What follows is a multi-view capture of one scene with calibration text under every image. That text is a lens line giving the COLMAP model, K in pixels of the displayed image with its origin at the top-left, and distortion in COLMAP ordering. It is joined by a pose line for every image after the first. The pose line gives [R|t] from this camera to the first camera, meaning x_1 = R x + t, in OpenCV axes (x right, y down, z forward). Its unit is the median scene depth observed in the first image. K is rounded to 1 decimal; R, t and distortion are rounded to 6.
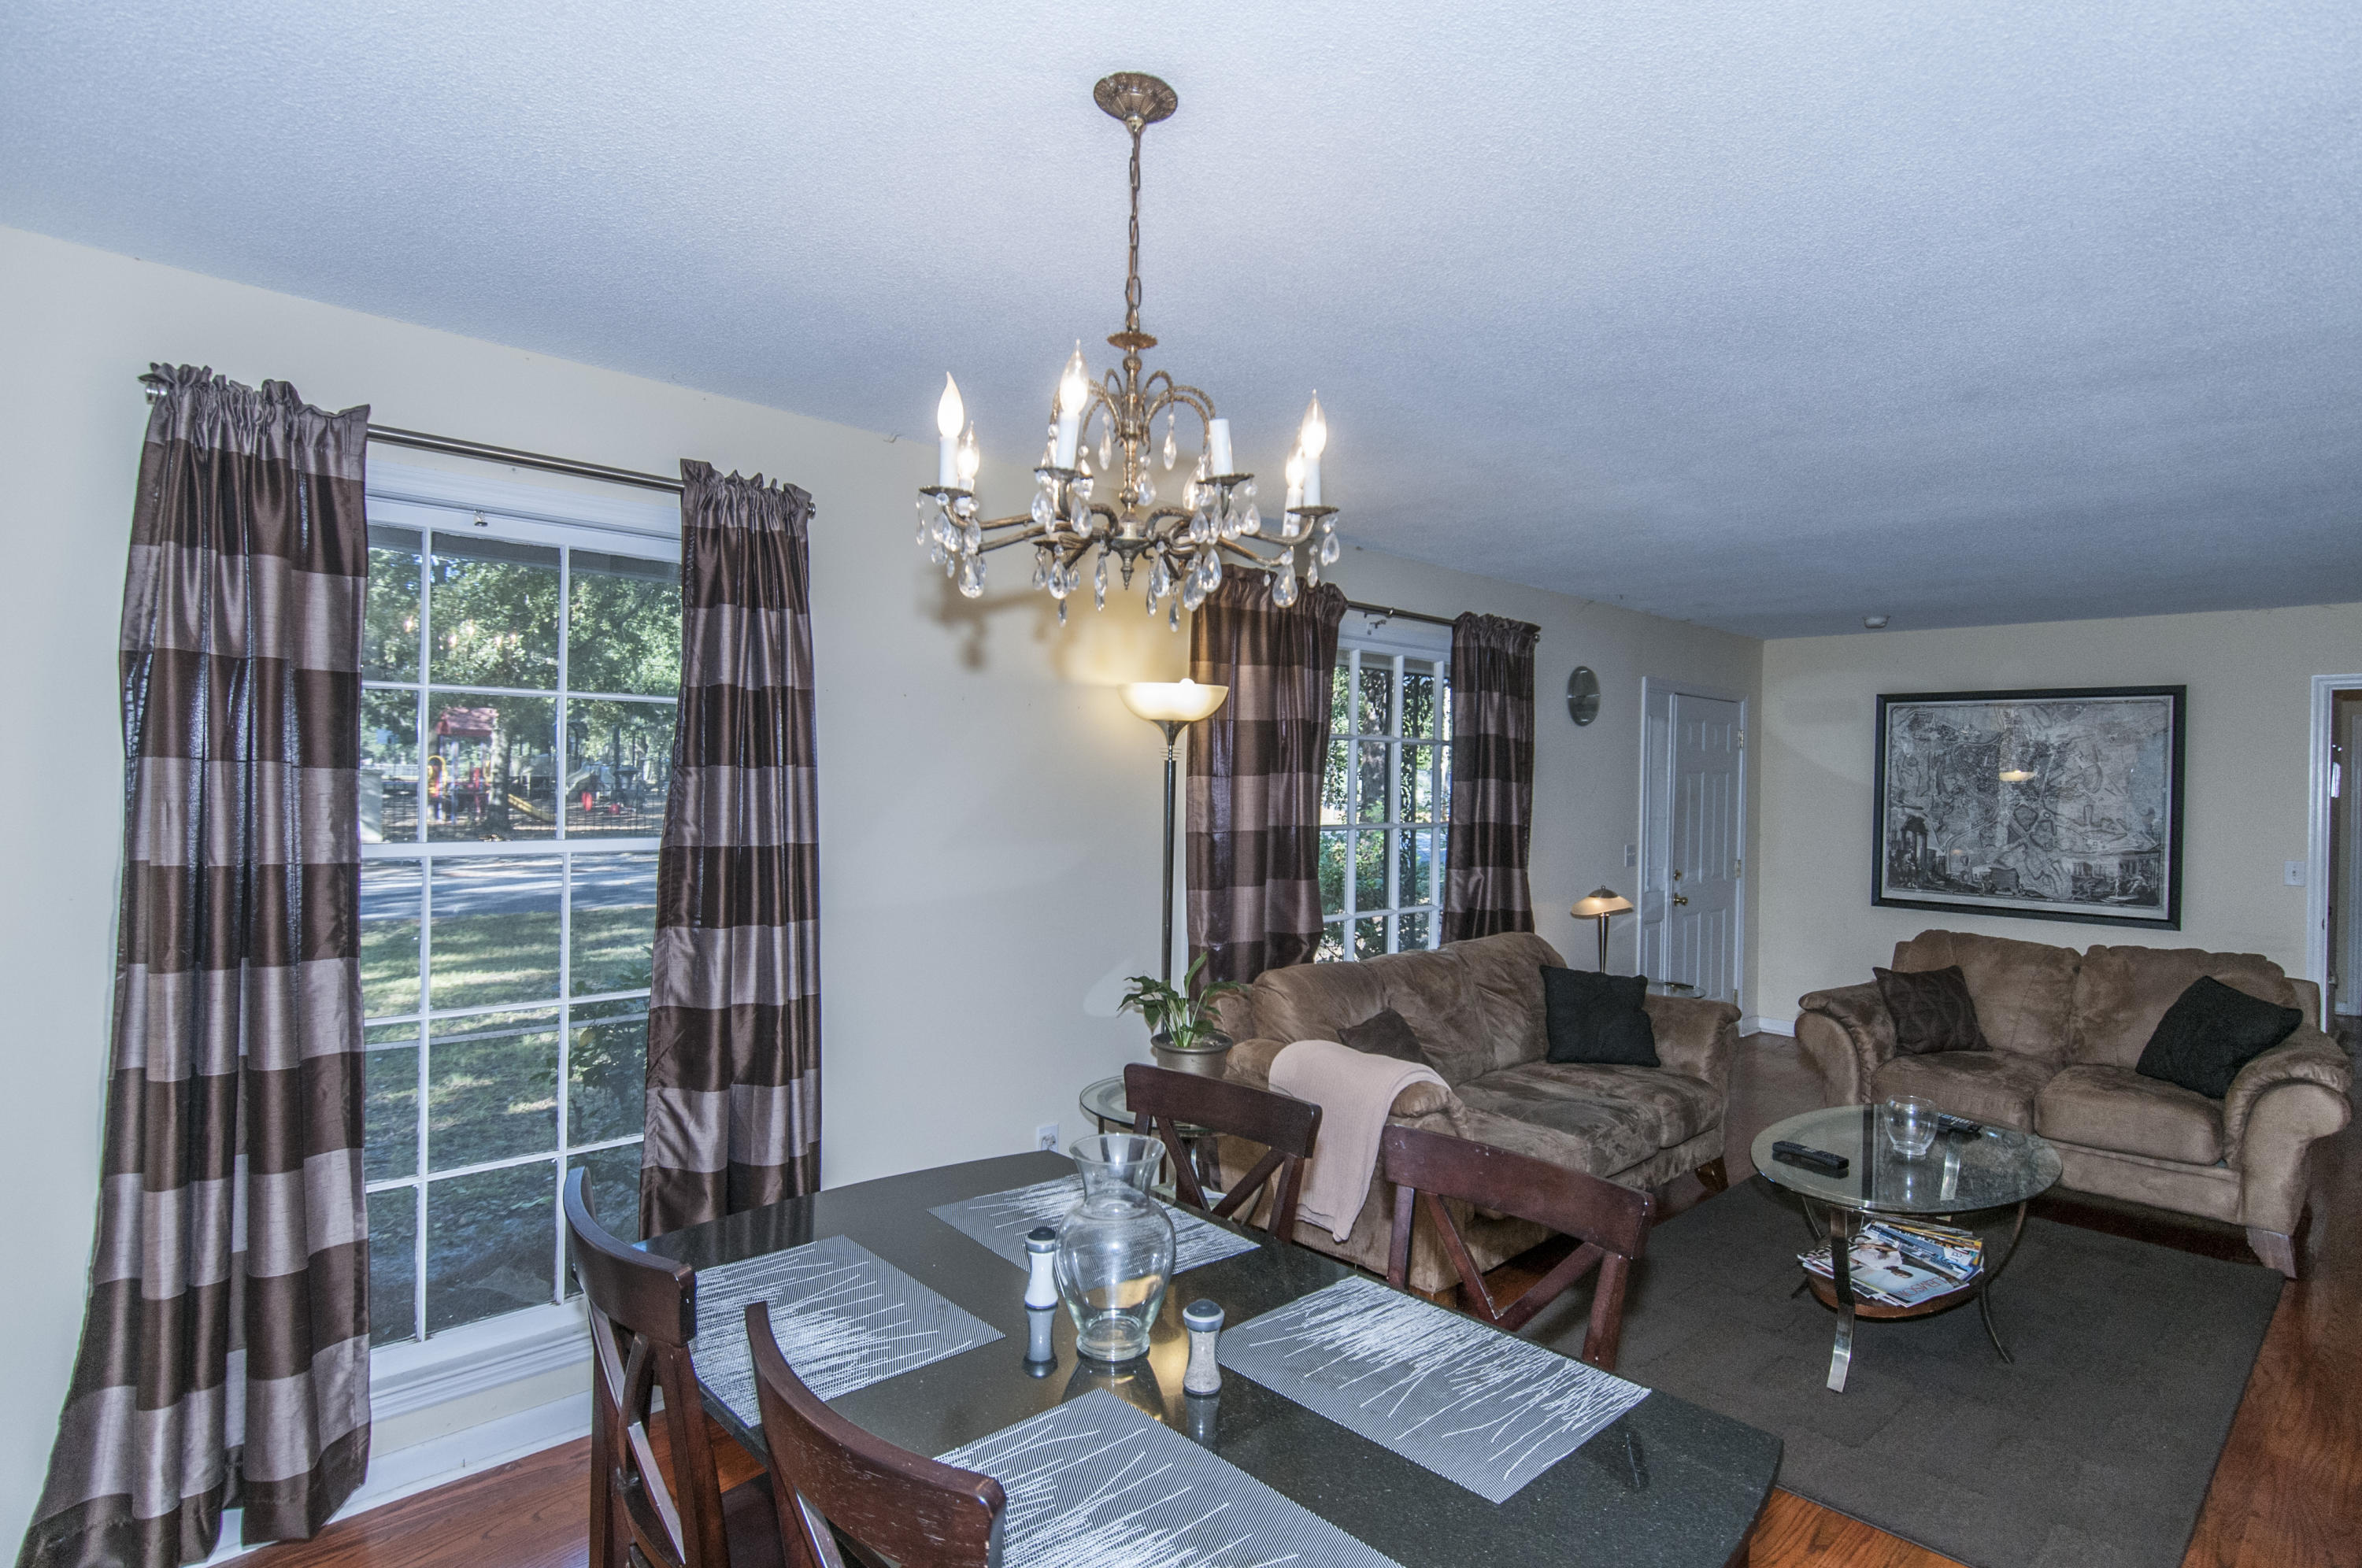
lens RADIAL K [[1231.9, 0, 1216.5], [0, 1231.9, 782.2], [0, 0, 1]] dist [0.002196, -0.004498]
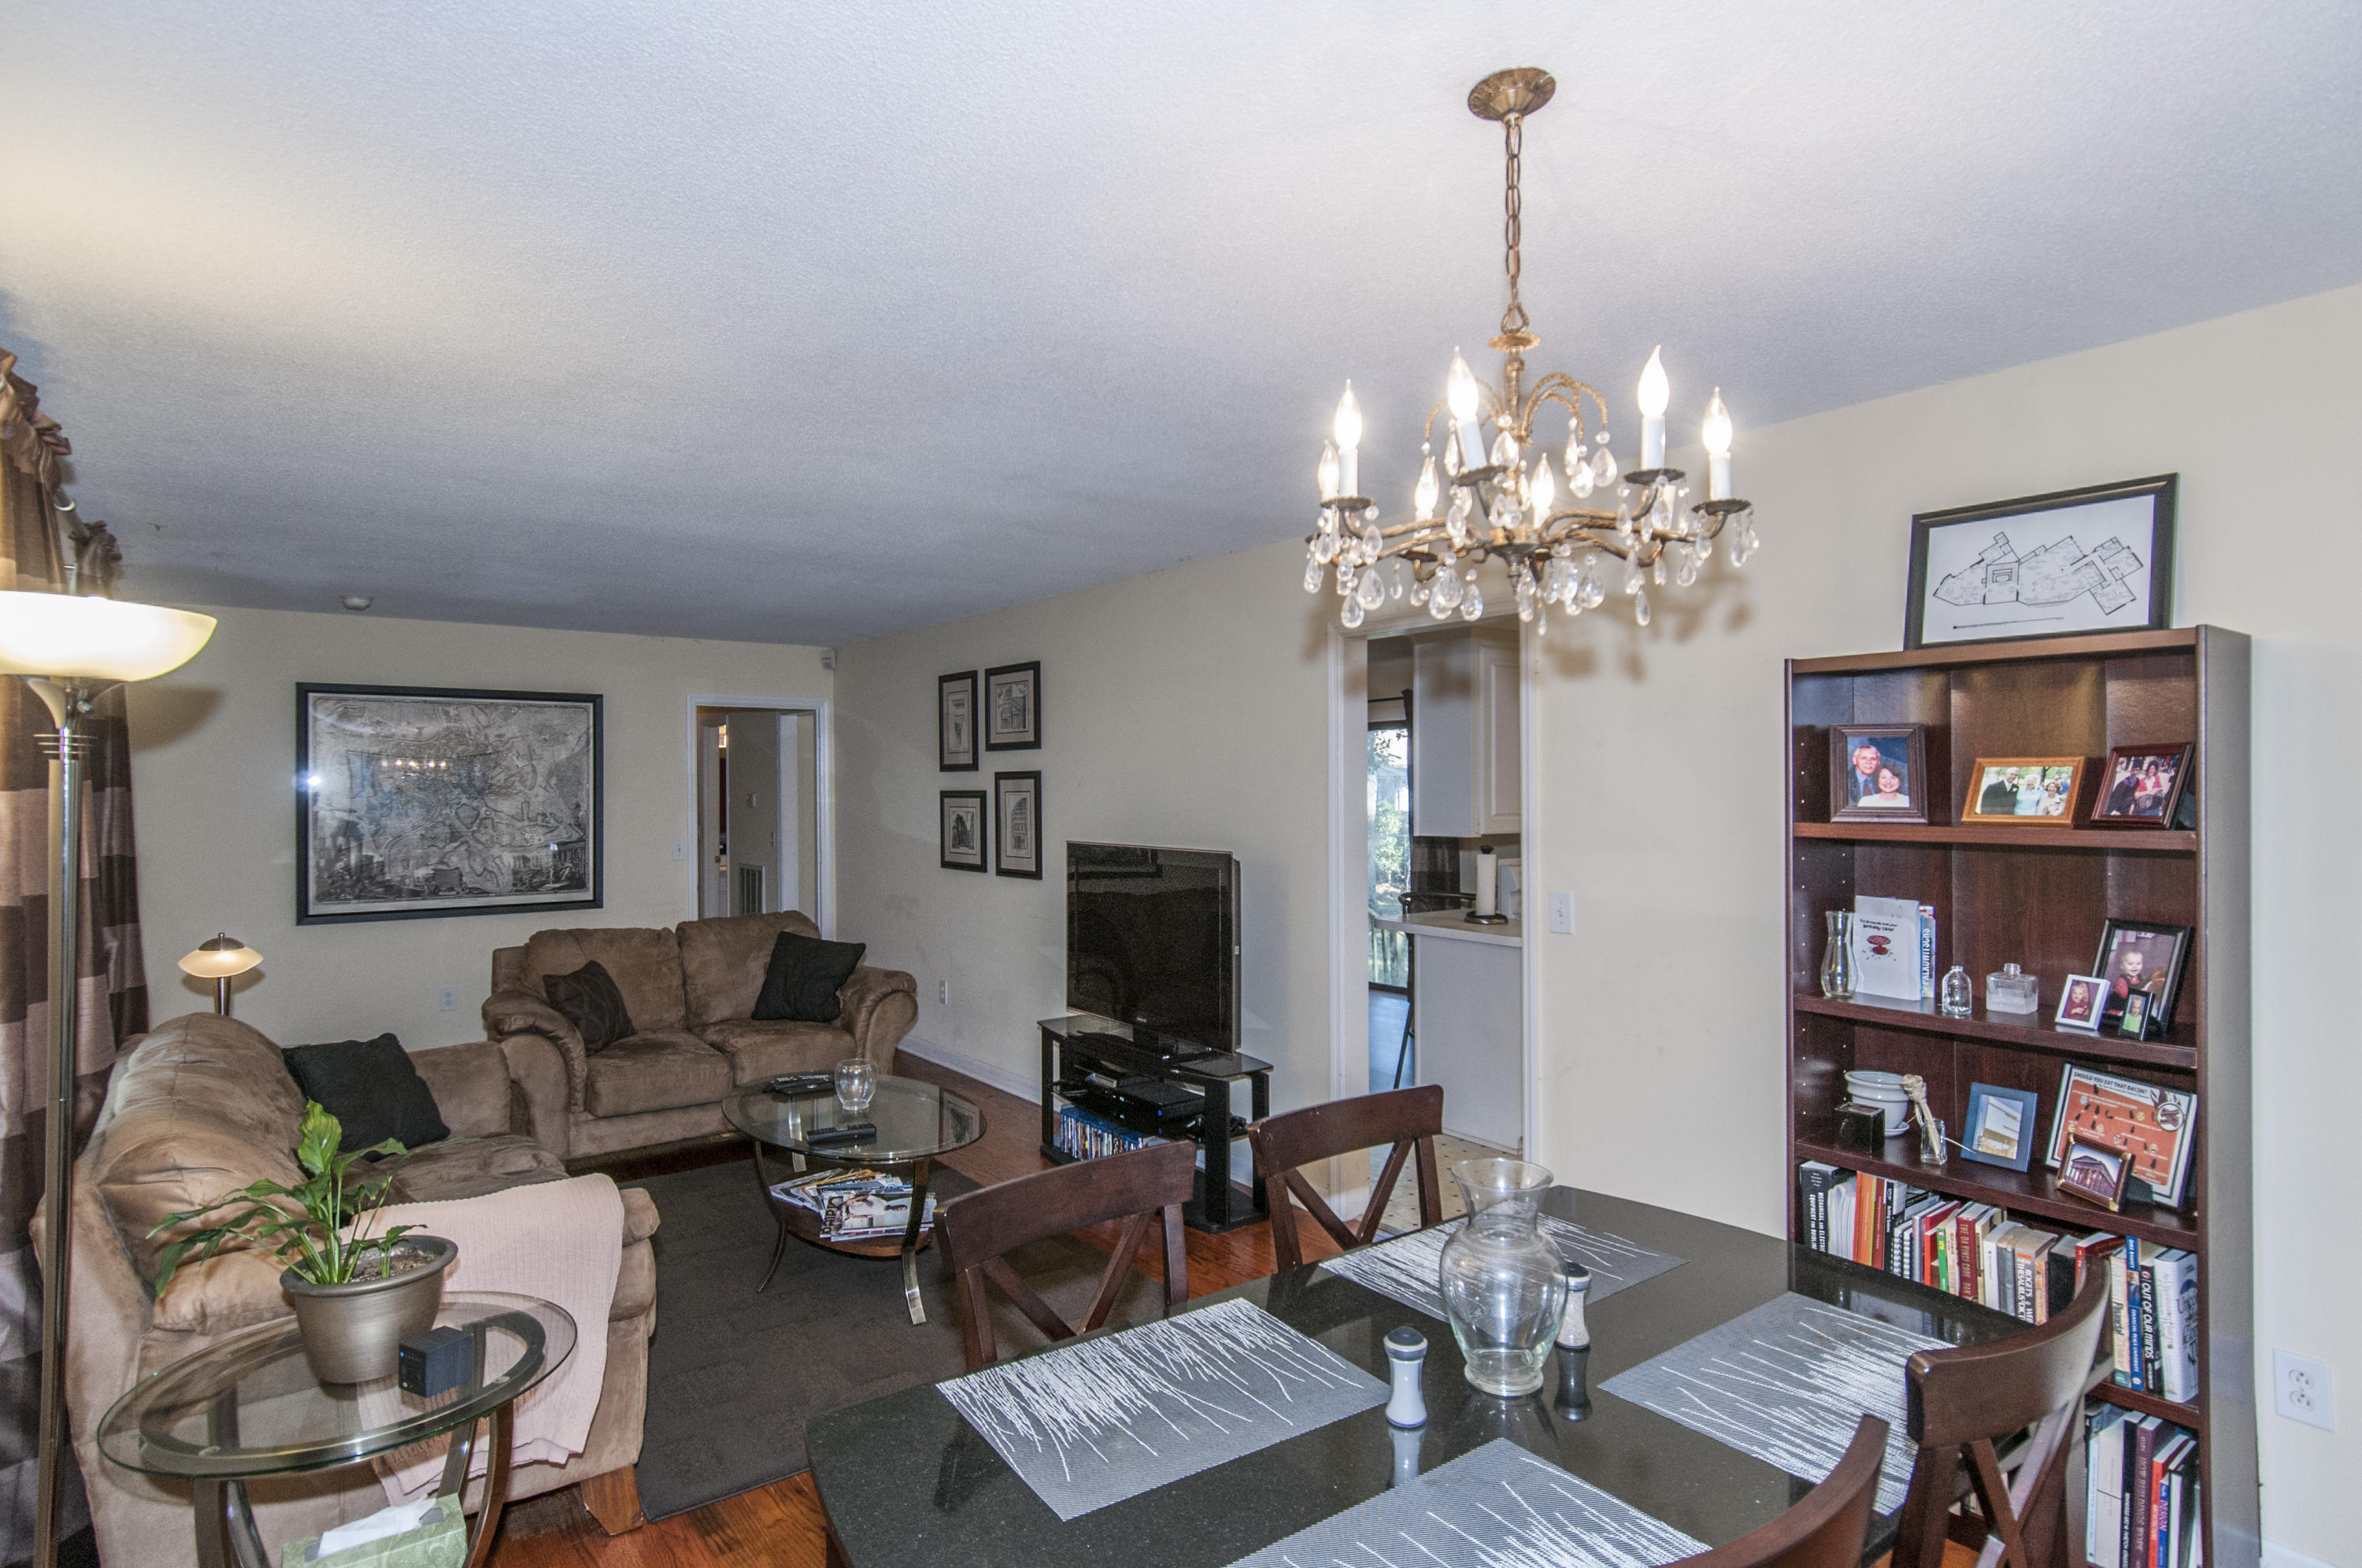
lens RADIAL K [[1231.9, 0, 1199.5], [0, 1231.9, 776.0], [0, 0, 1]] dist [0.002196, -0.004498]
pose [[0.126874, -0.009886, 0.991870, -0.273905], [0.011717, 0.999896, 0.008467, -0.005634], [-0.991850, 0.010548, 0.126976, 0.286701]]
